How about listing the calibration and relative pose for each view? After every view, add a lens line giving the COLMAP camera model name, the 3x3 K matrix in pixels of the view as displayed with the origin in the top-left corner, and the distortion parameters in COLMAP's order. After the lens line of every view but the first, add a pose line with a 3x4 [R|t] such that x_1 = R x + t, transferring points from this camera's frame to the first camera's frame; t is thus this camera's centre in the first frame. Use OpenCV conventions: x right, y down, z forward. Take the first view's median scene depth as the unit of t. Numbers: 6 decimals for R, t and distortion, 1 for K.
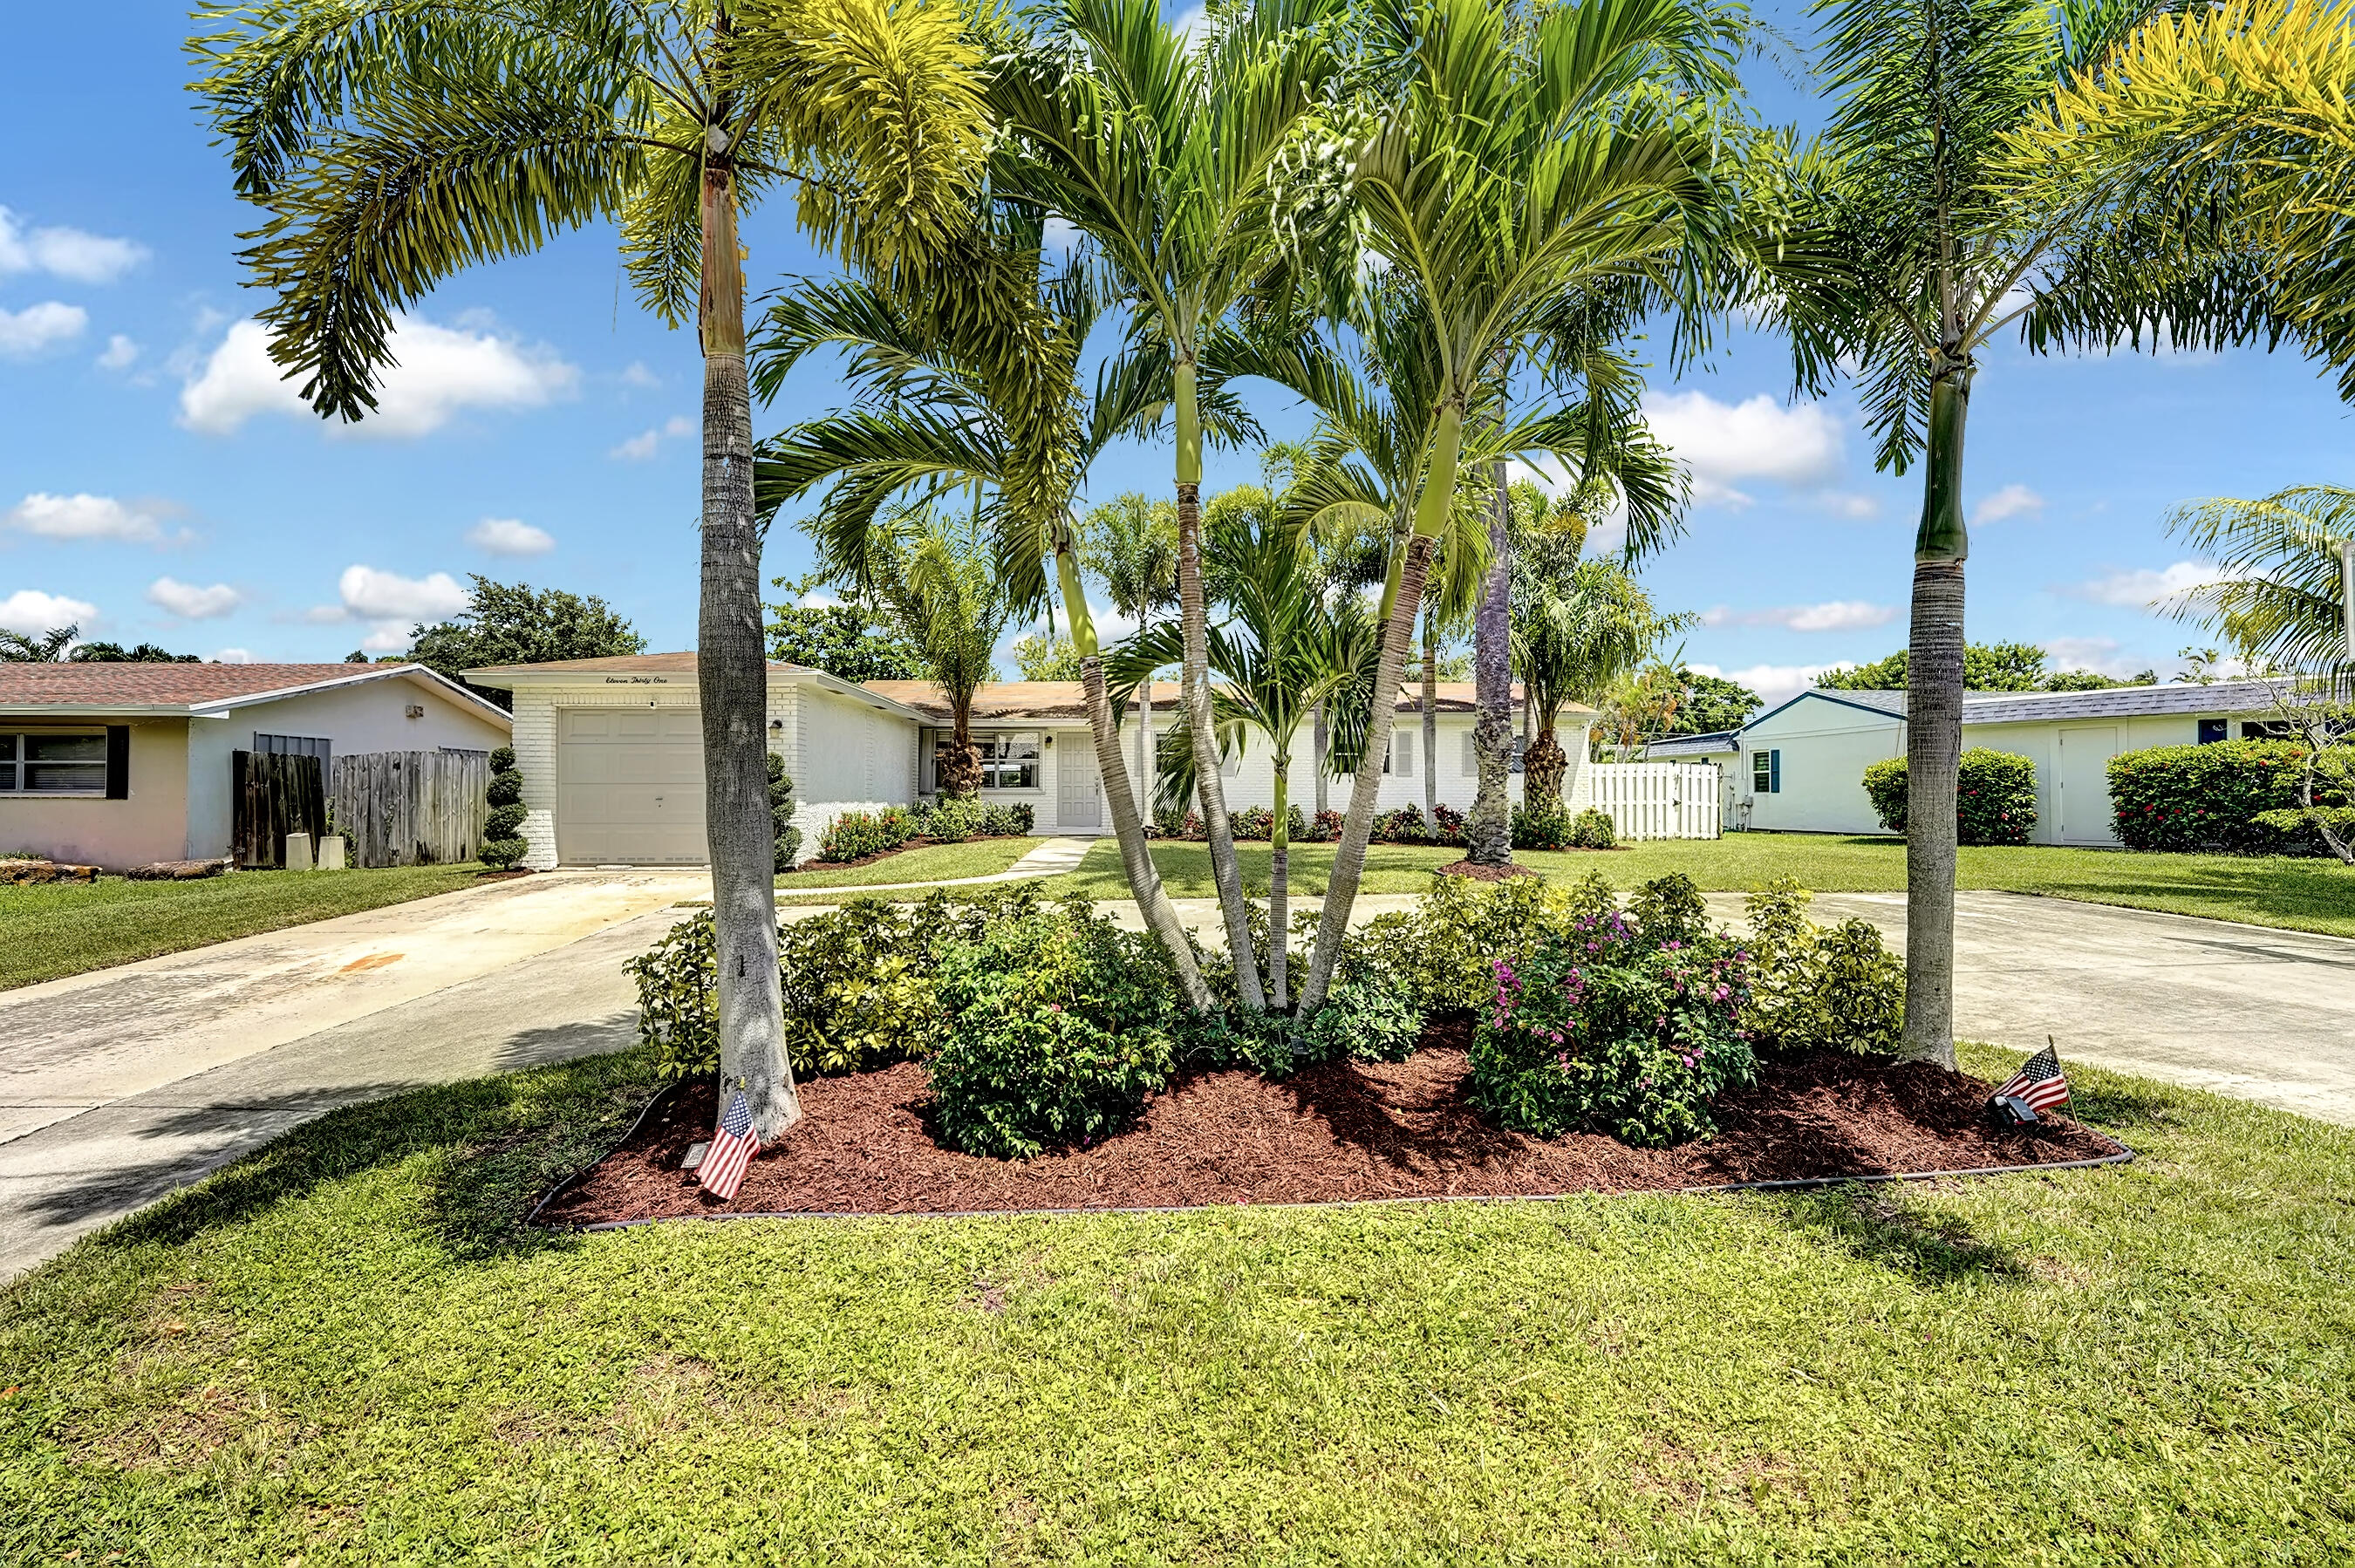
lens RADIAL K [[959.2, 0, 1193.7], [0, 959.2, 789.6], [0, 0, 1]] dist [-0.012740, 0.000009]
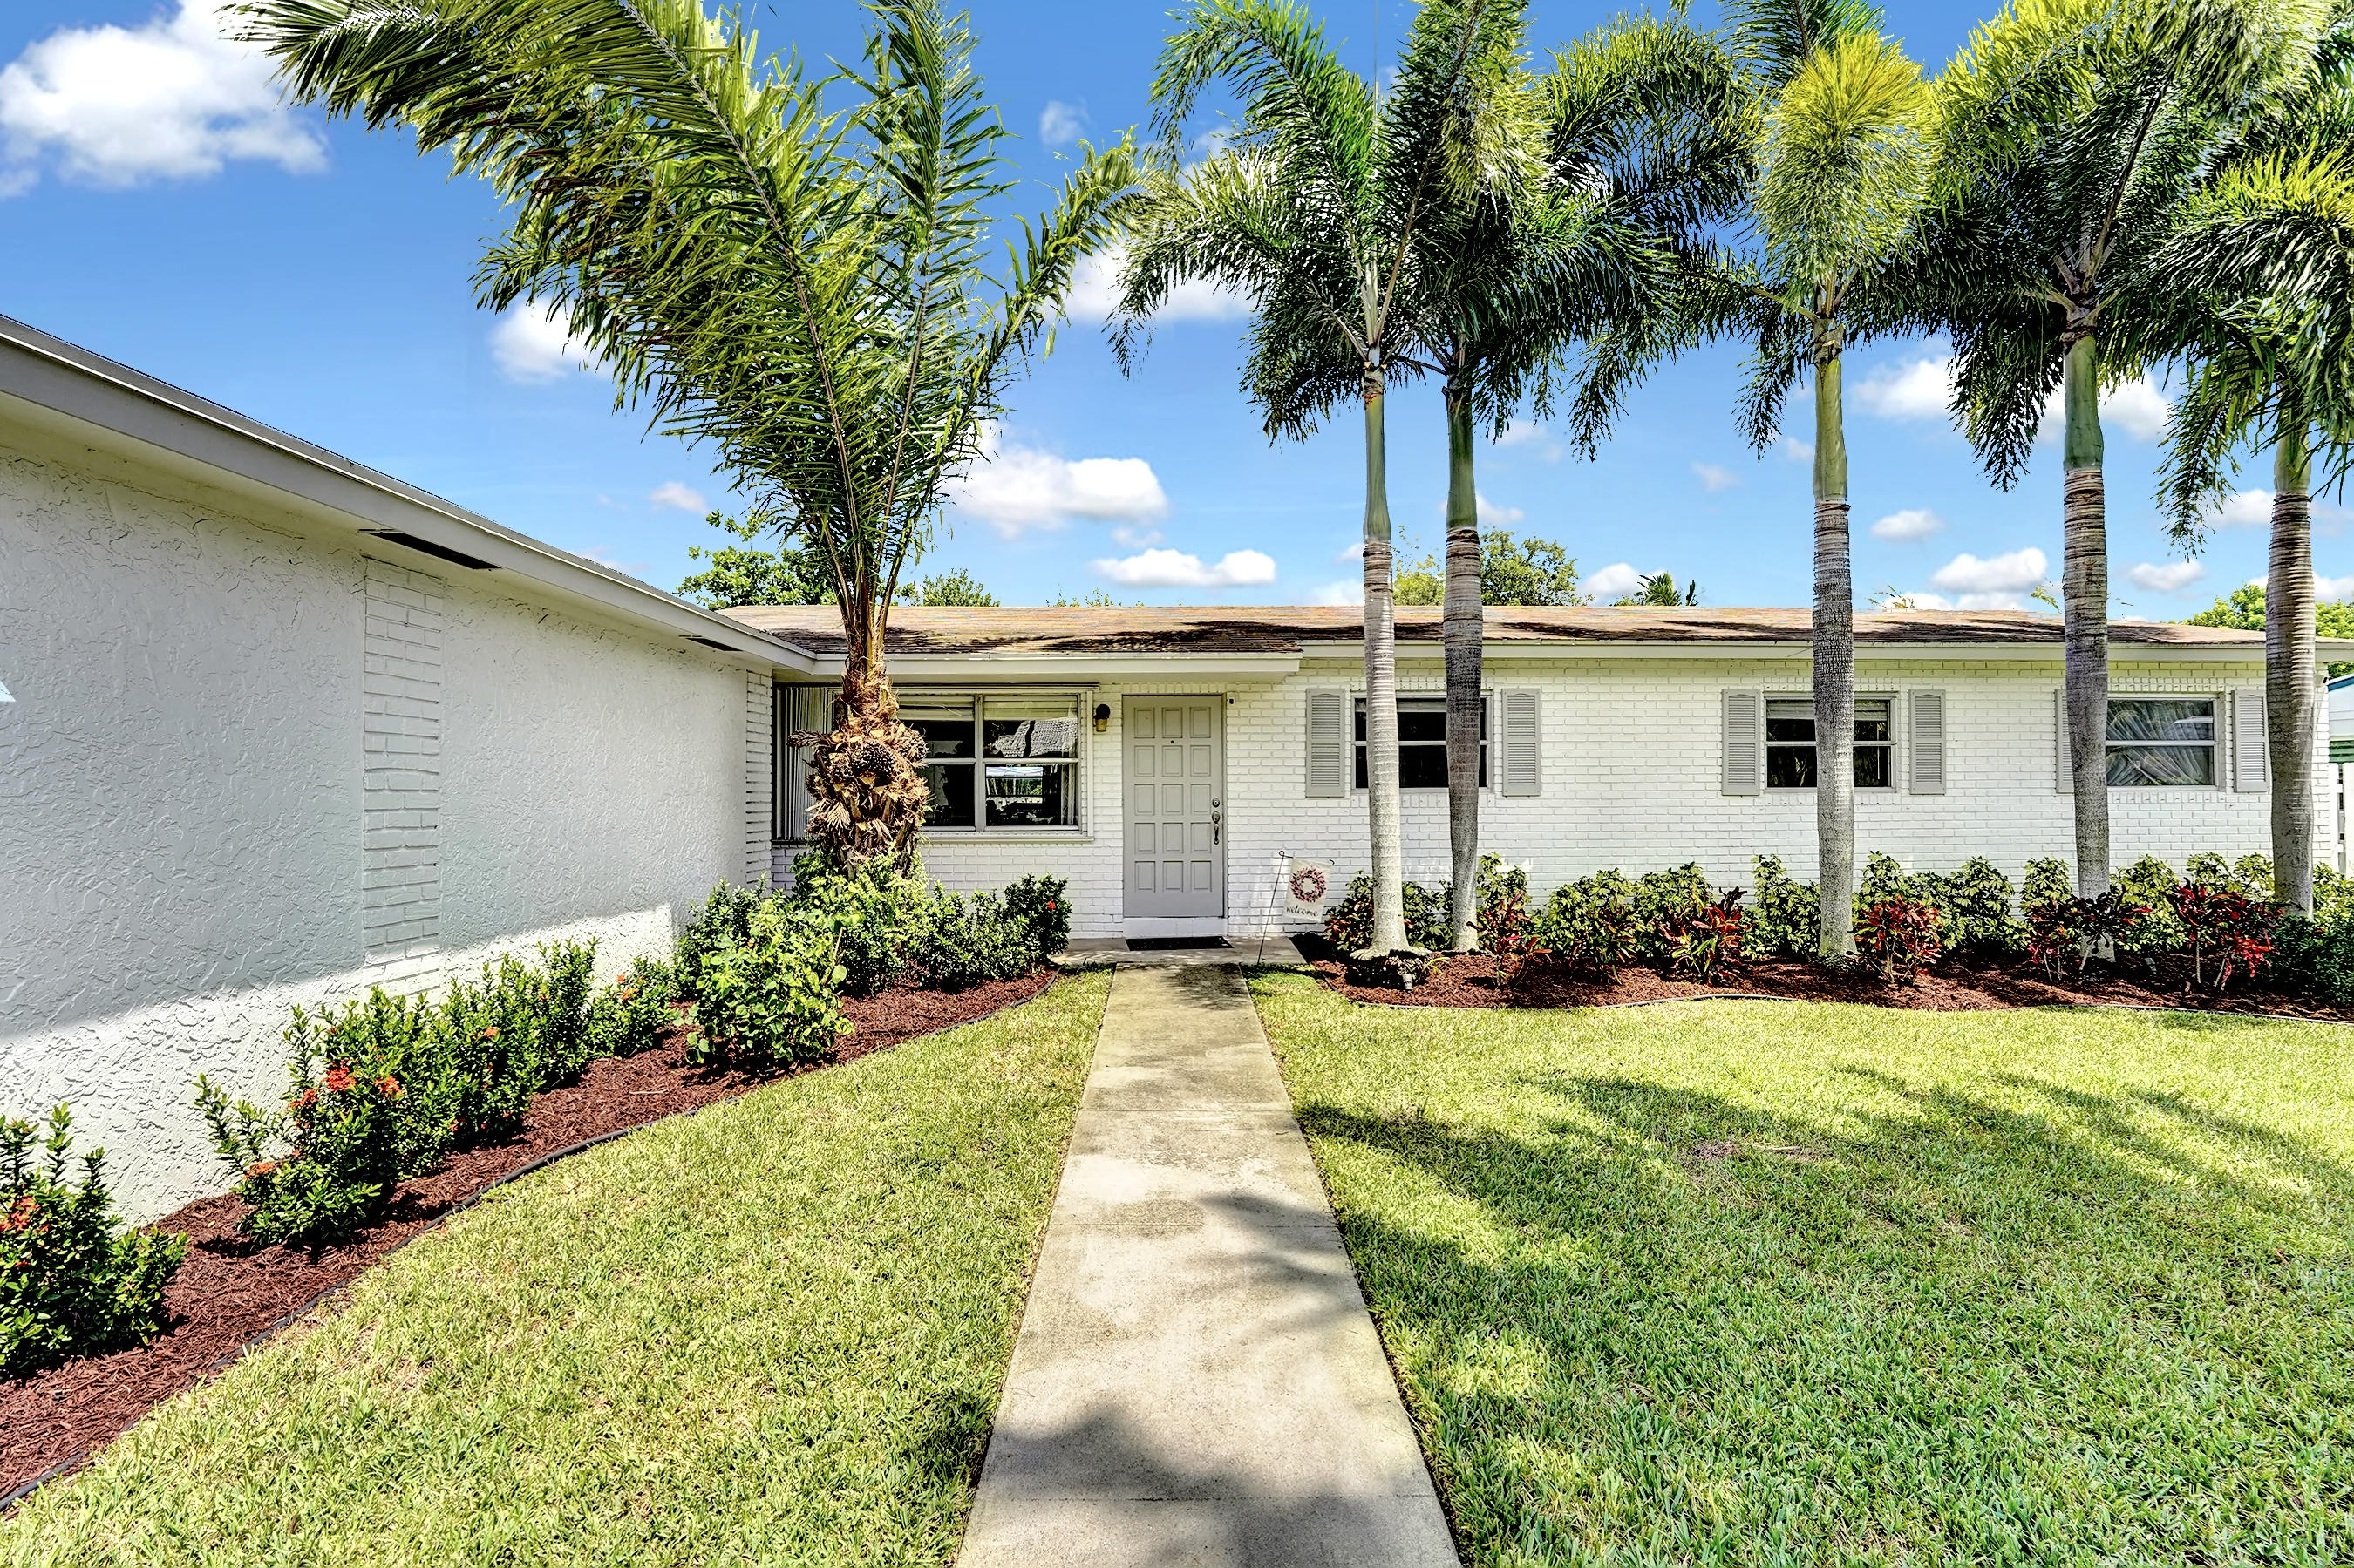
lens RADIAL K [[961.0, 0, 1176.1], [0, 961.0, 785.0], [0, 0, 1]] dist [-0.028428, 0.001283]
pose [[0.998923, -0.003945, -0.046238, -0.112726], [0.003758, 0.999984, -0.004130, -0.021122], [0.046254, 0.003952, 0.998922, 0.661790]]
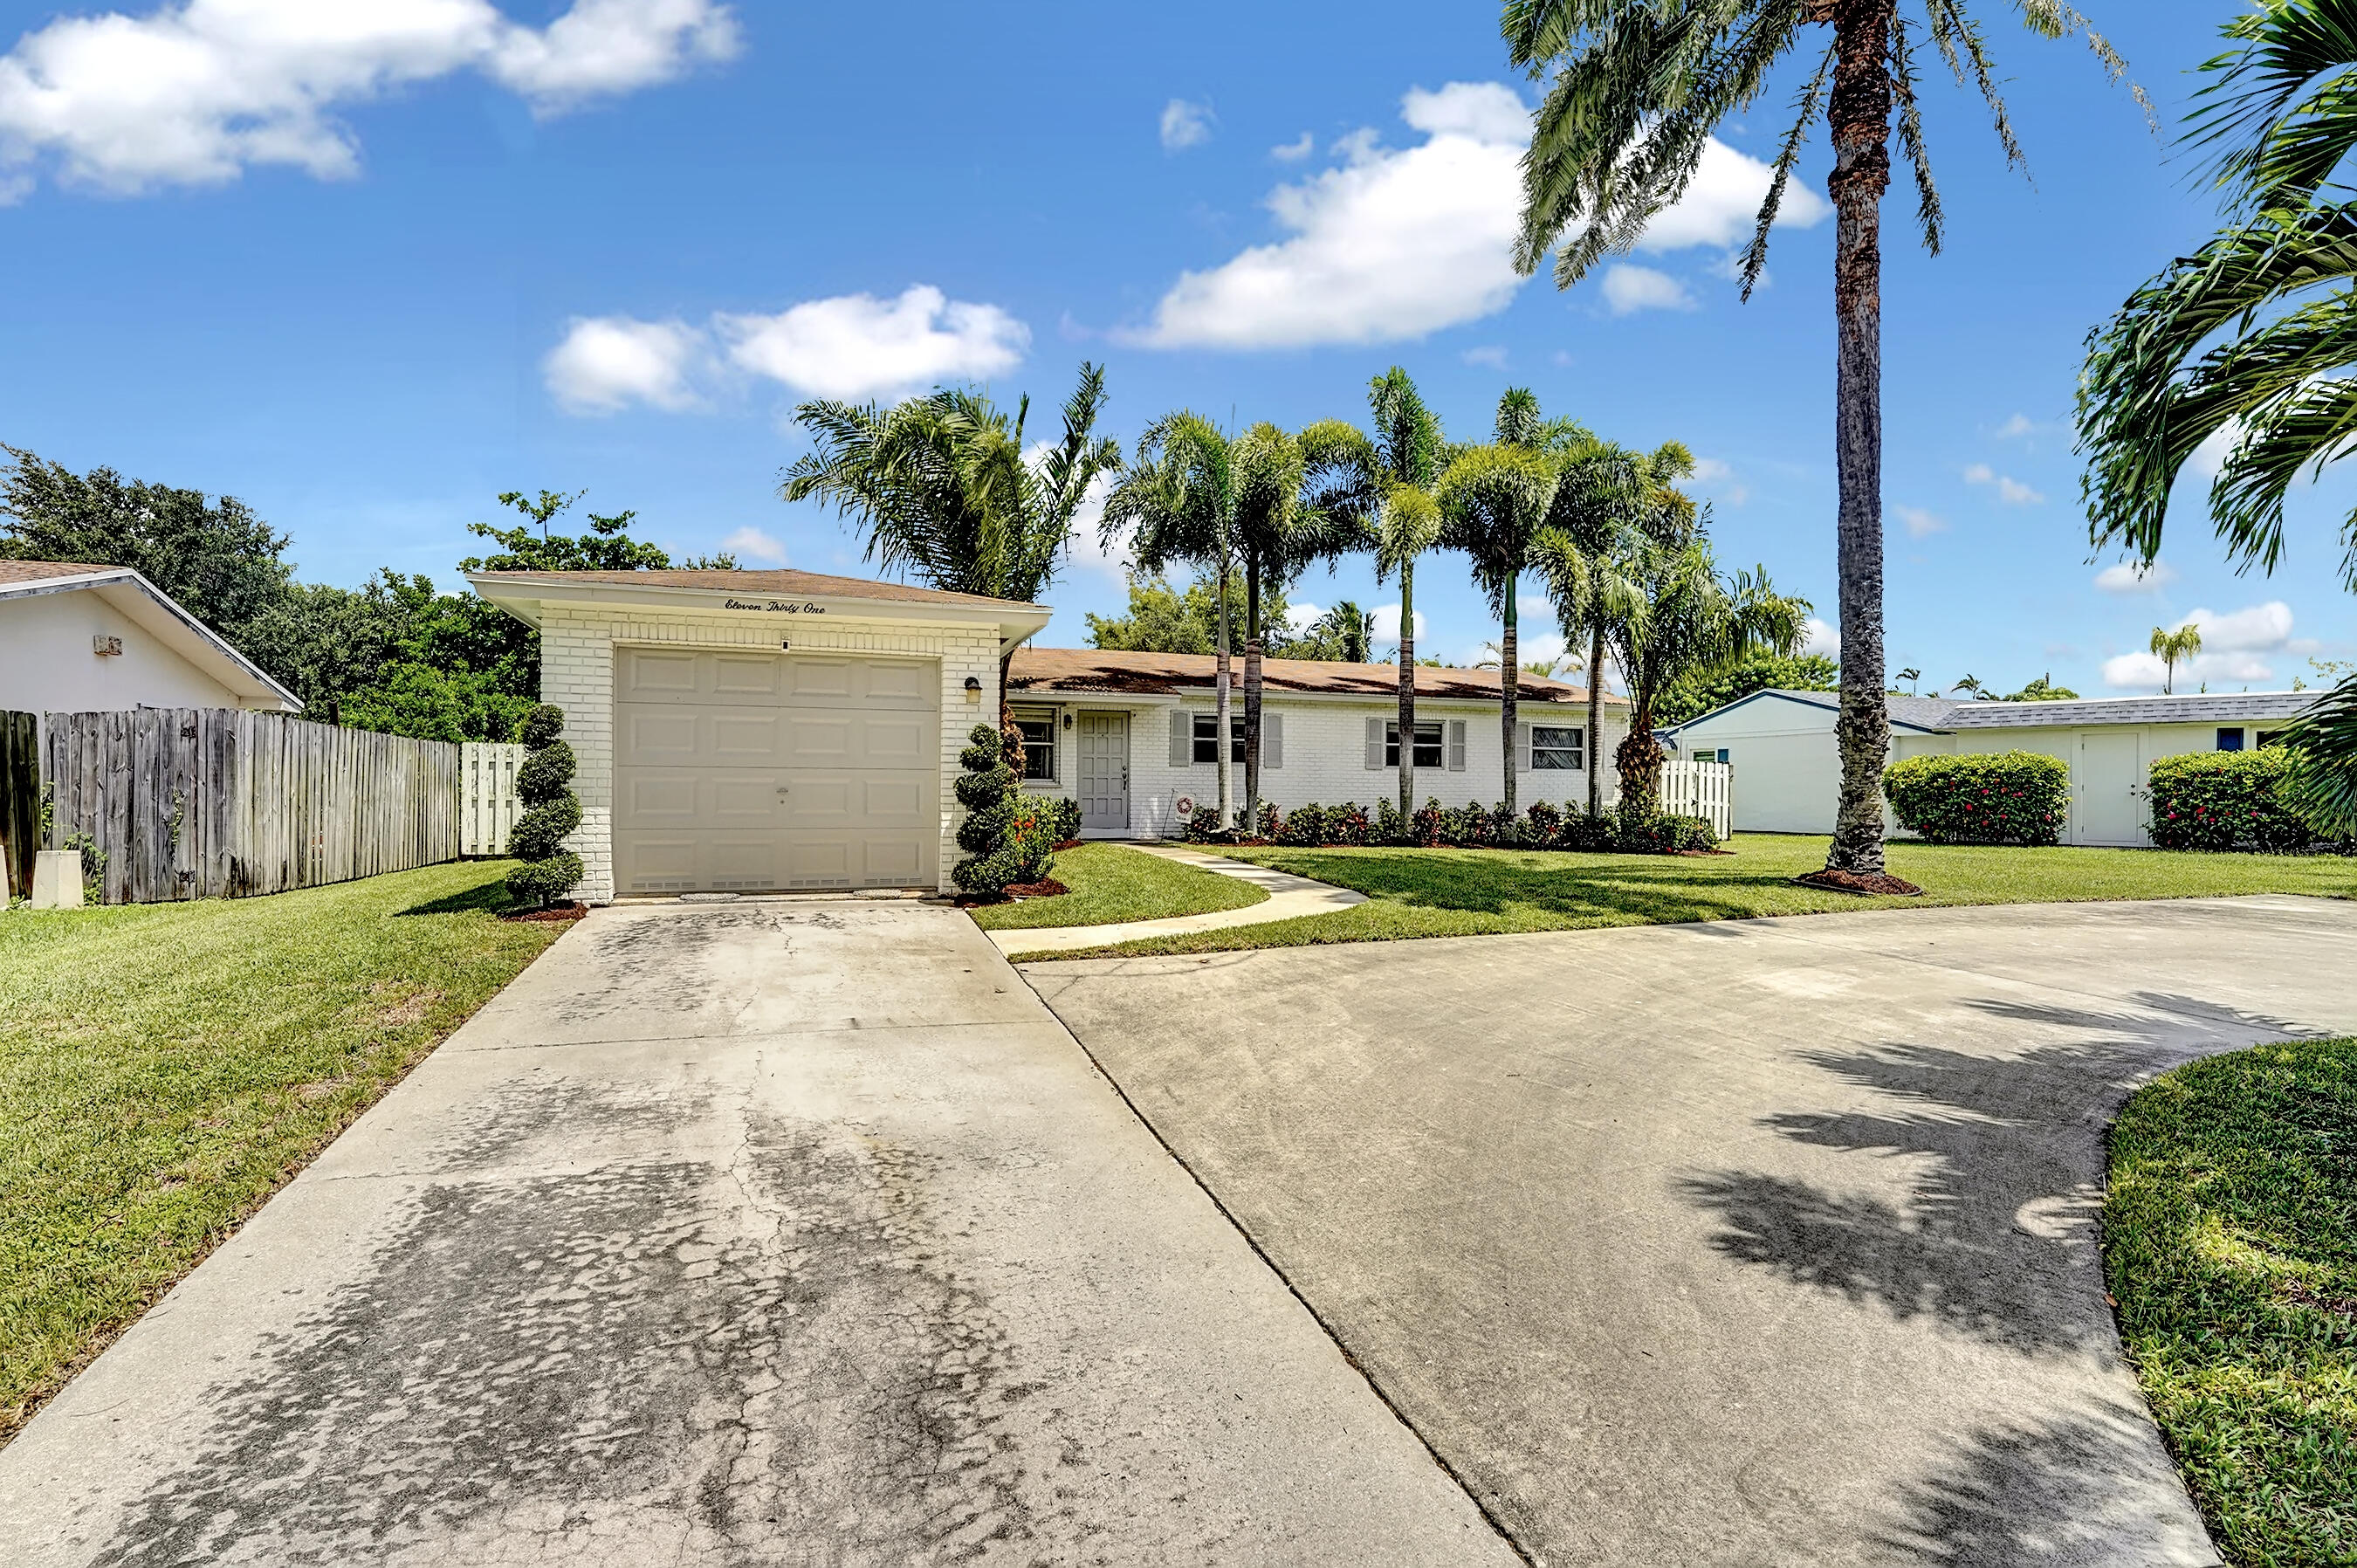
lens RADIAL K [[1057.1, 0, 1199.9], [0, 1057.1, 781.3], [0, 0, 1]] dist [-0.015698, 0.000300]
pose [[0.959860, 0.010533, 0.280283, -0.329742], [-0.009816, 0.999944, -0.003963, 0.001883], [-0.280309, 0.001053, 0.959909, 0.152774]]
